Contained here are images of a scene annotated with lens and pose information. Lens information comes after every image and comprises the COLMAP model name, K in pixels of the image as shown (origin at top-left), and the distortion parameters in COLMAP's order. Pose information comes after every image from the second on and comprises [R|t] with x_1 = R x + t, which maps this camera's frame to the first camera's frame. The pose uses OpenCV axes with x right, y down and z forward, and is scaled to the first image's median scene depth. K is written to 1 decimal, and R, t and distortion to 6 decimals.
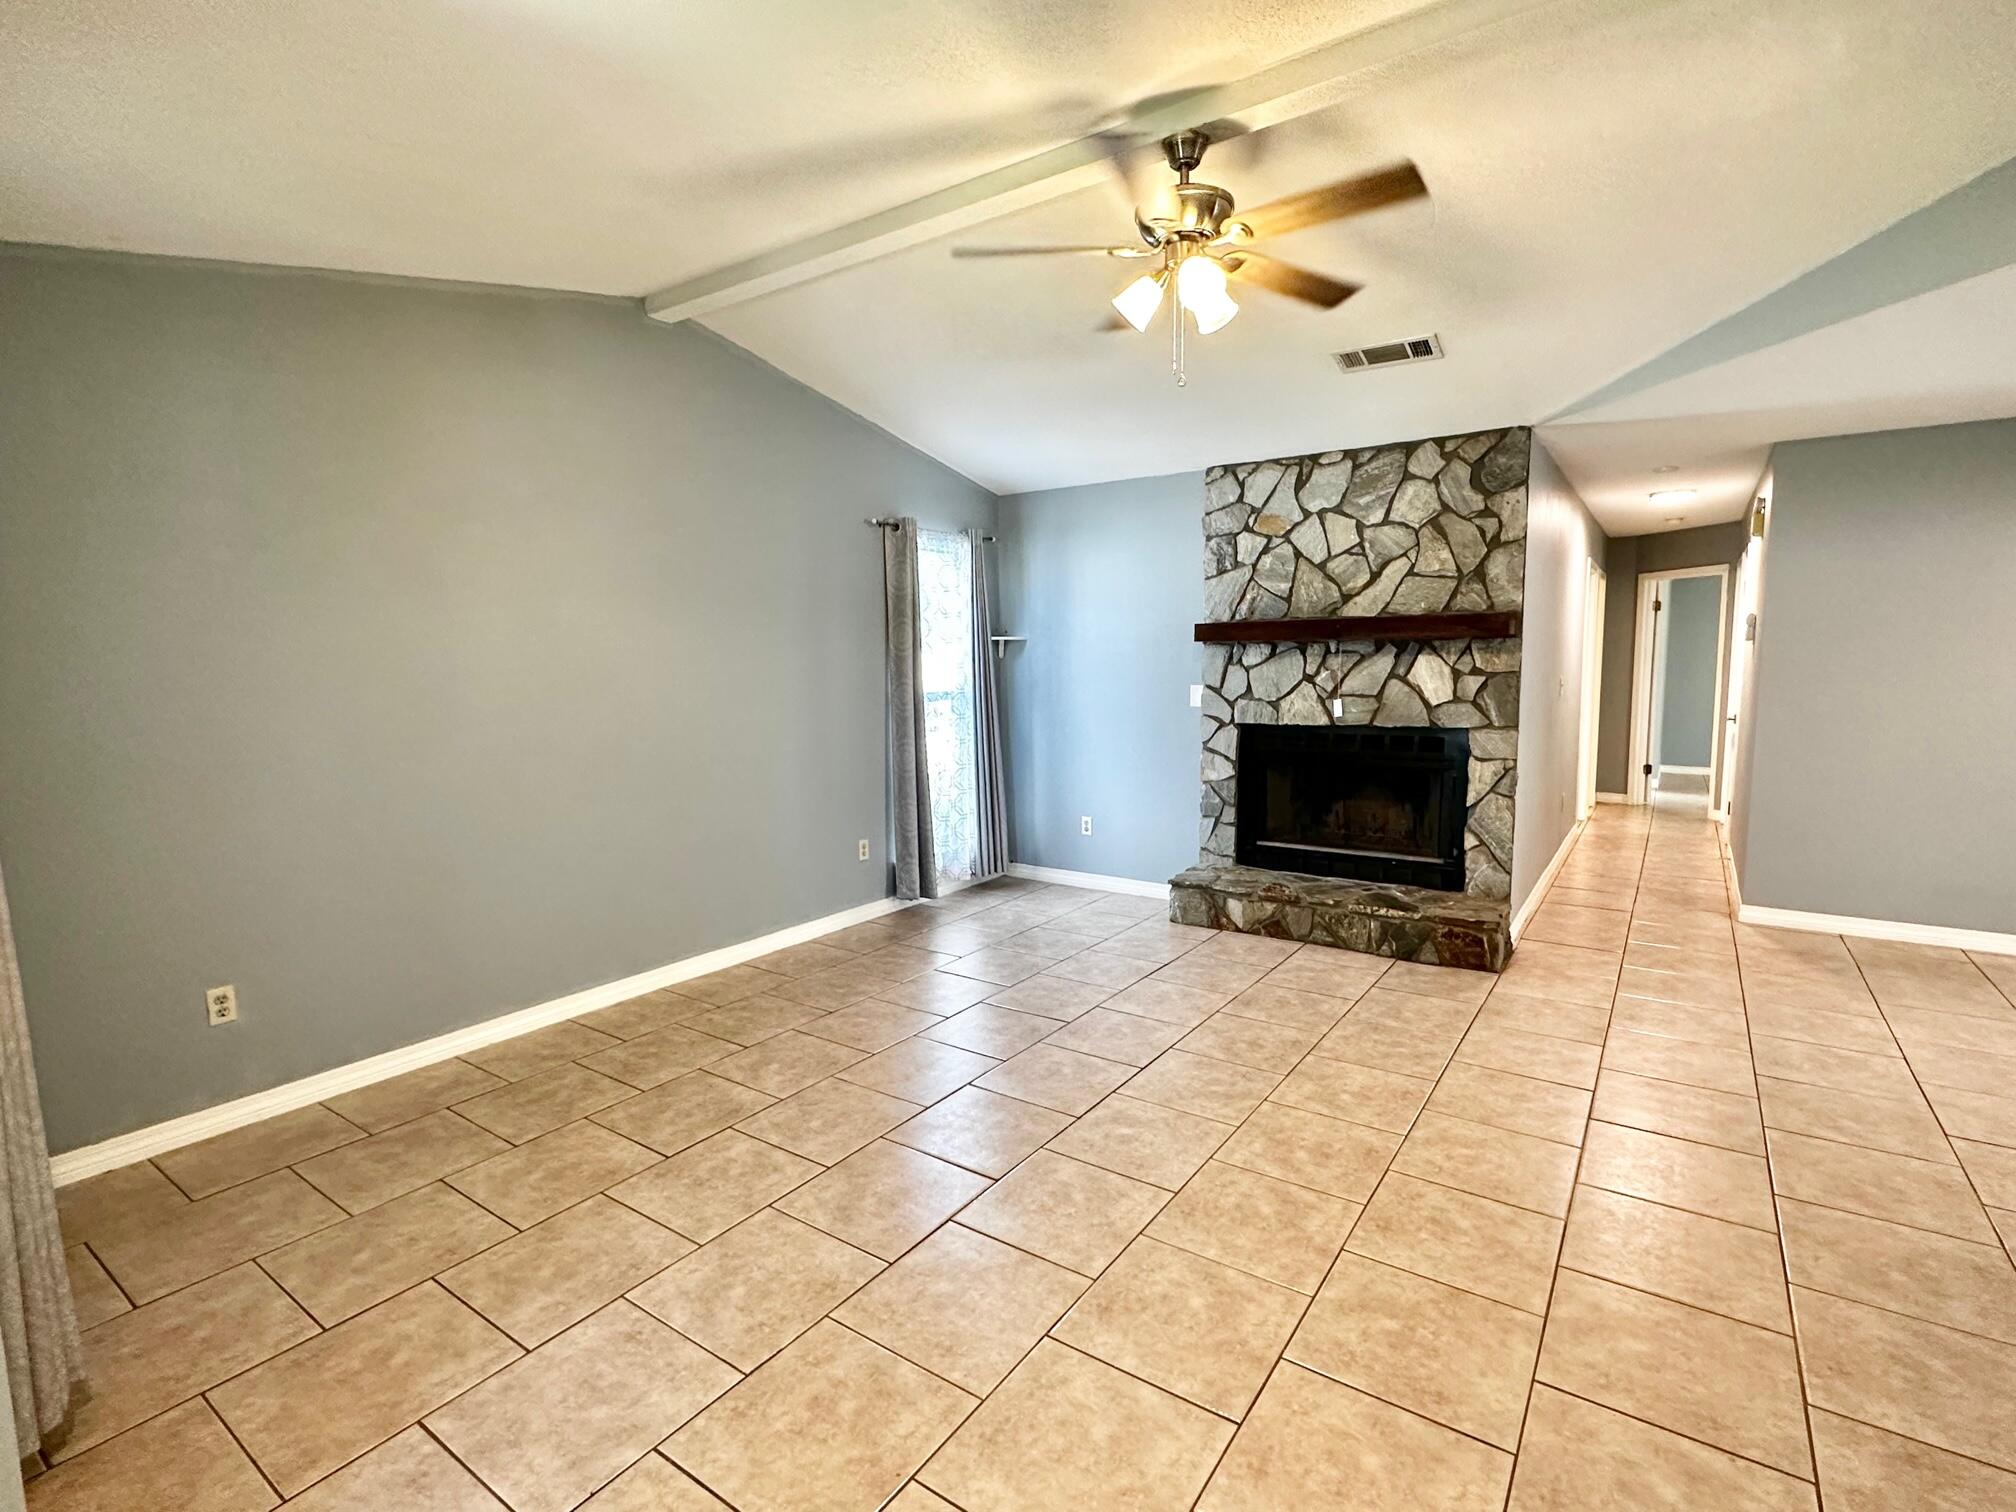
lens RADIAL K [[967.4, 0, 1008.0], [0, 967.4, 756.0], [0, 0, 1]] dist [-0.000566, -0.000042]
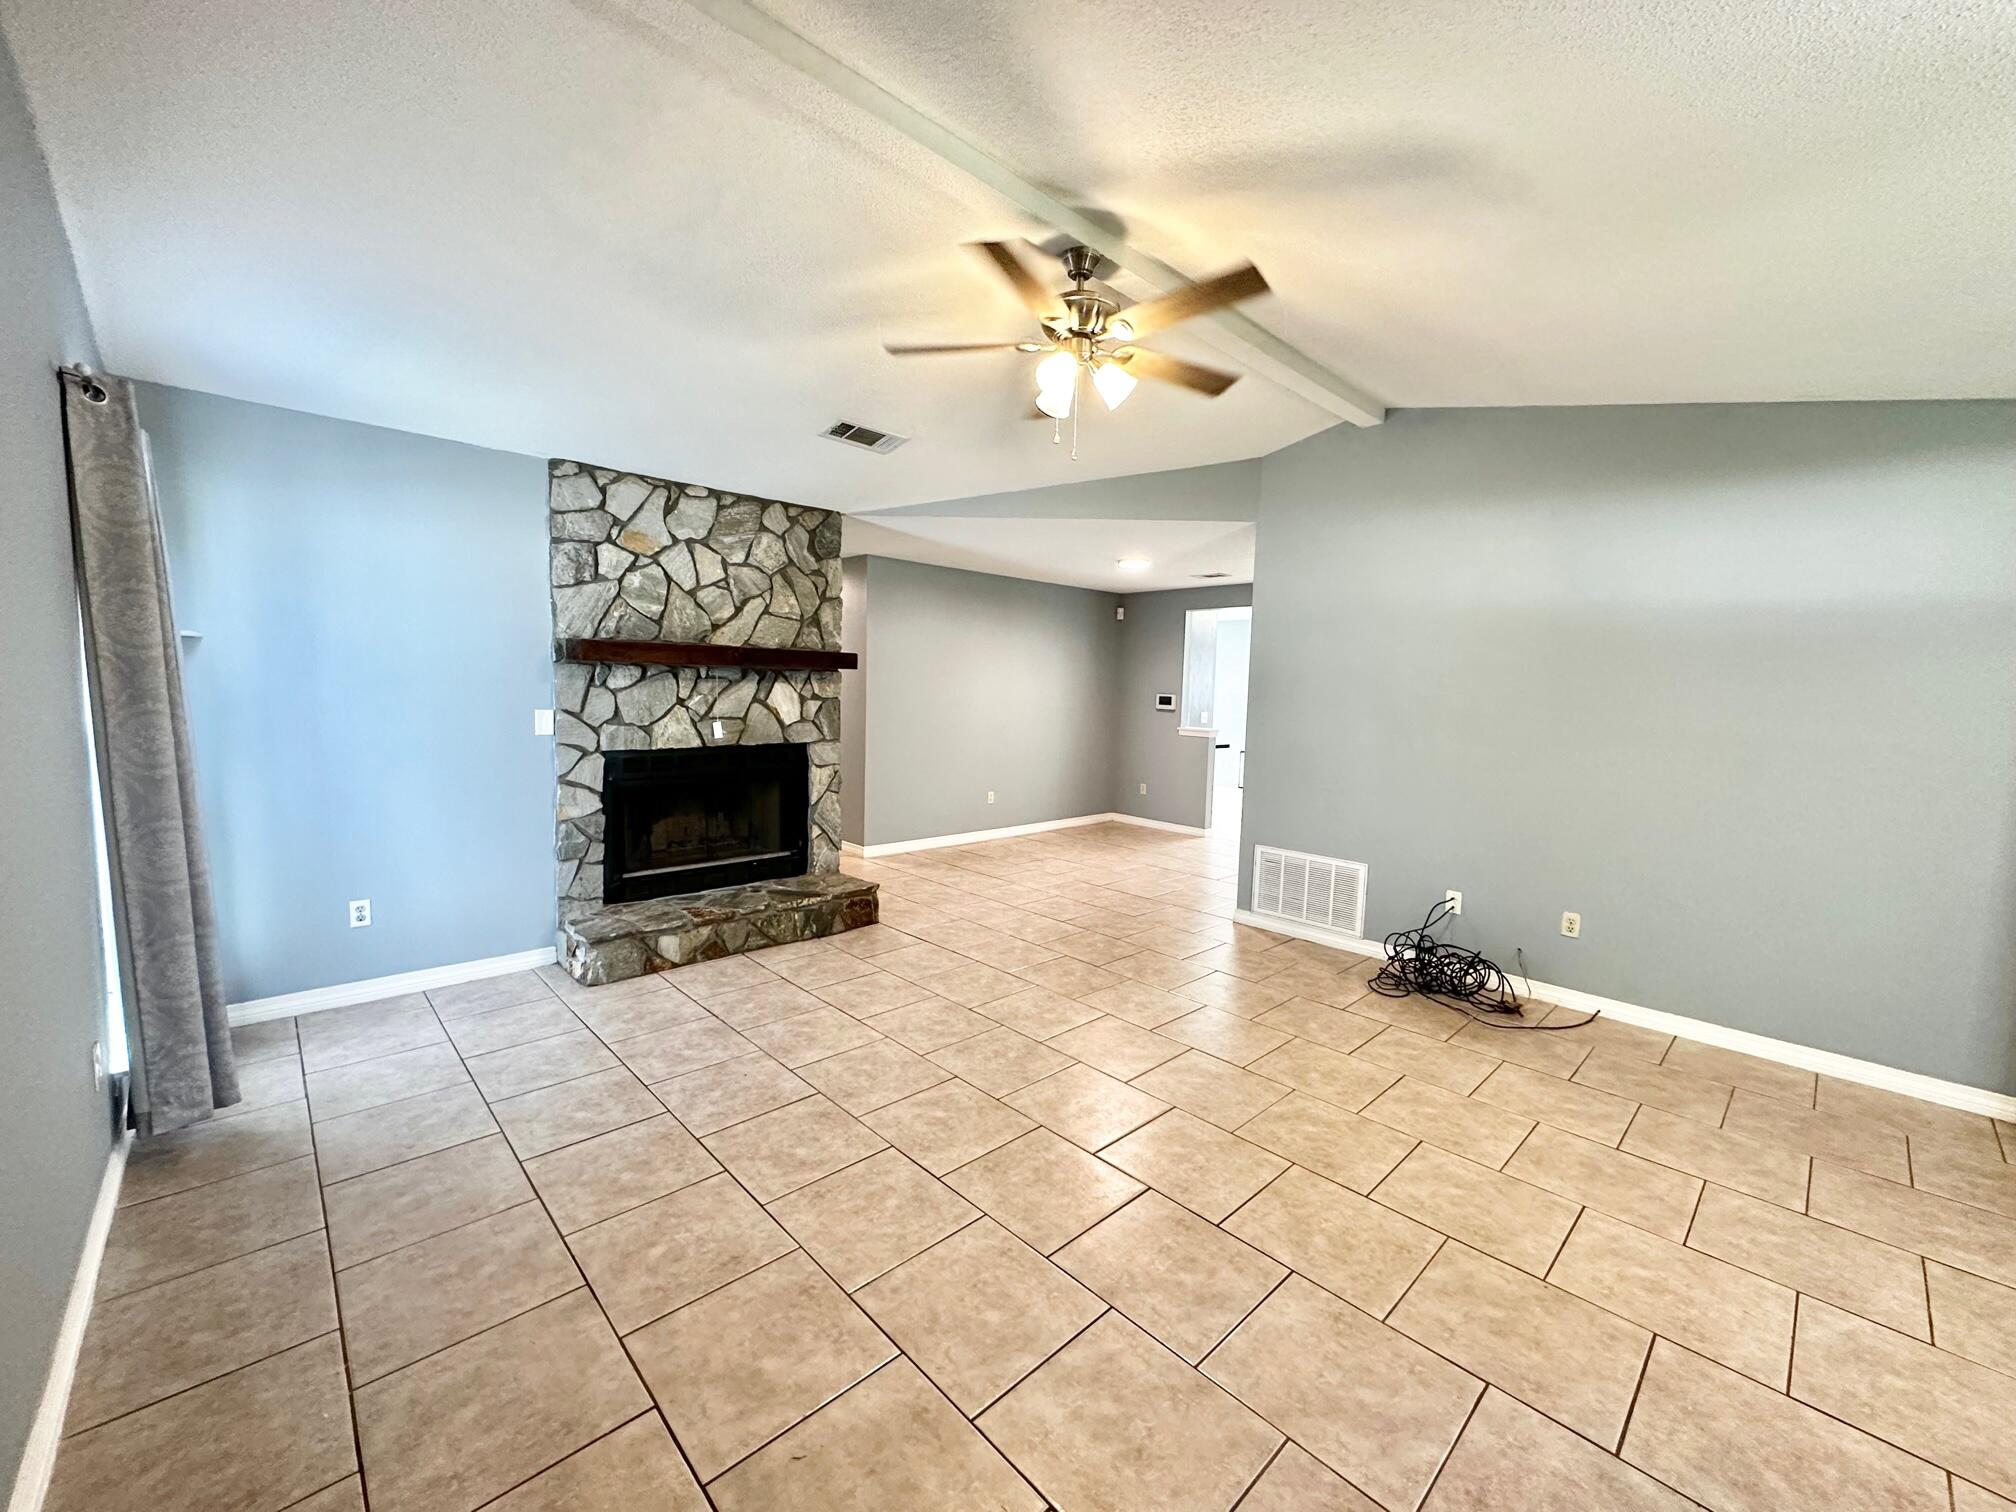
lens RADIAL K [[803.2, 0, 1008.0], [0, 803.2, 756.0], [0, 0, 1]] dist [-0.002398, 0.000471]
pose [[0.198953, -0.066277, 0.977765, -0.476218], [0.073337, 0.995920, 0.052585, -0.045635], [-0.977261, 0.061244, 0.203002, 0.524967]]
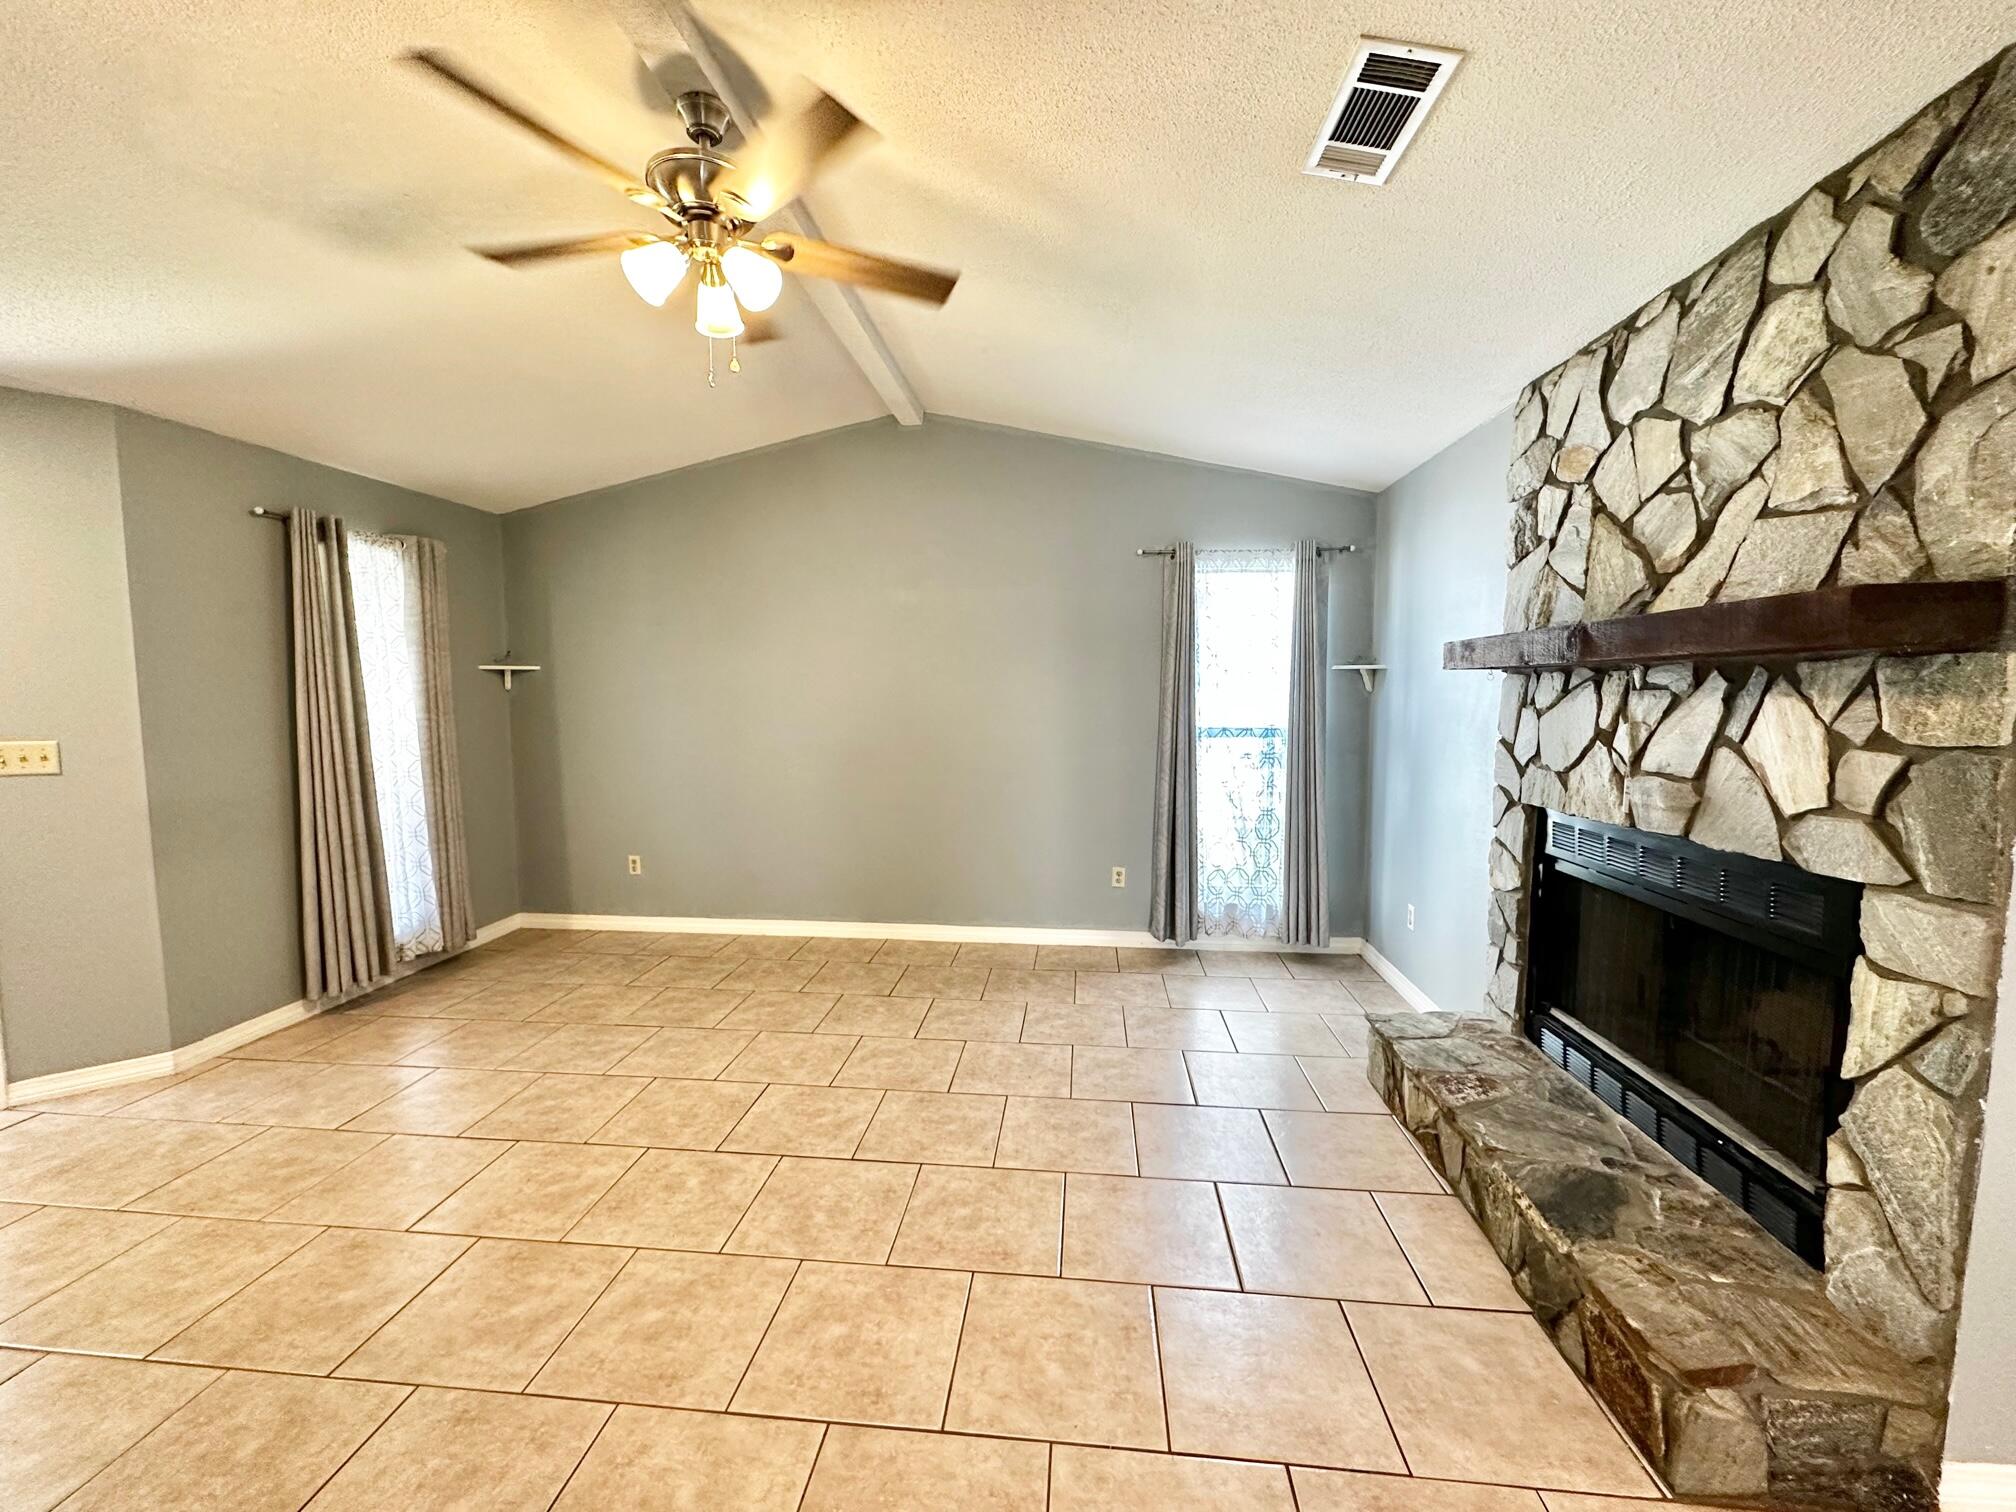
lens RADIAL K [[803.2, 0, 1008.0], [0, 803.2, 756.0], [0, 0, 1]] dist [-0.002398, 0.000471]
pose [[0.490326, 0.083576, -0.867522, 0.568210], [-0.095764, 0.994531, 0.041686, -0.059168], [0.866262, 0.062638, 0.495648, 0.519019]]
